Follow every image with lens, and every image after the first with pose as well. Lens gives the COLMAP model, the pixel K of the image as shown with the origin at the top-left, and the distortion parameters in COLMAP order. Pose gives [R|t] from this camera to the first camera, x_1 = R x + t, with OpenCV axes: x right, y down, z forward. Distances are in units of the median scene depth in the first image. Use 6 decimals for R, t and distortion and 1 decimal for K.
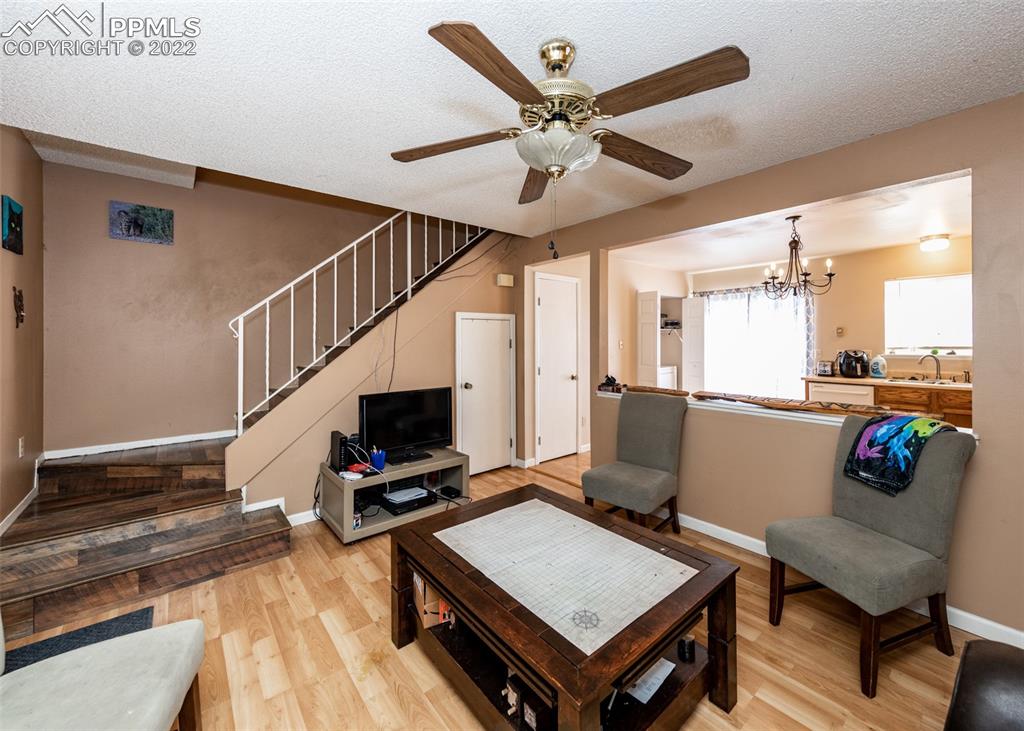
lens RADIAL K [[410.4, 0, 524.4], [0, 410.4, 347.2], [0, 0, 1]] dist [0.001726, 0.000227]
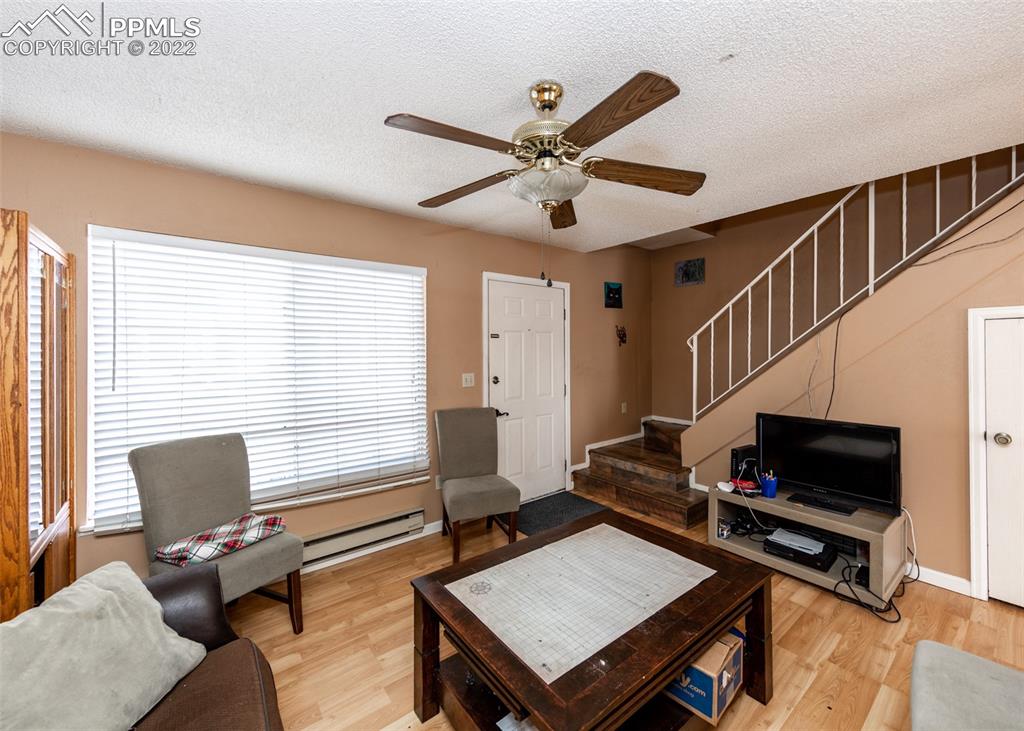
lens RADIAL K [[410.4, 0, 524.4], [0, 410.4, 347.2], [0, 0, 1]] dist [0.001726, 0.000227]
pose [[-0.033599, -0.000428, -0.999435, 0.598751], [-0.015788, 0.999875, 0.000103, -0.026996], [0.999311, 0.015782, -0.033601, 0.504464]]
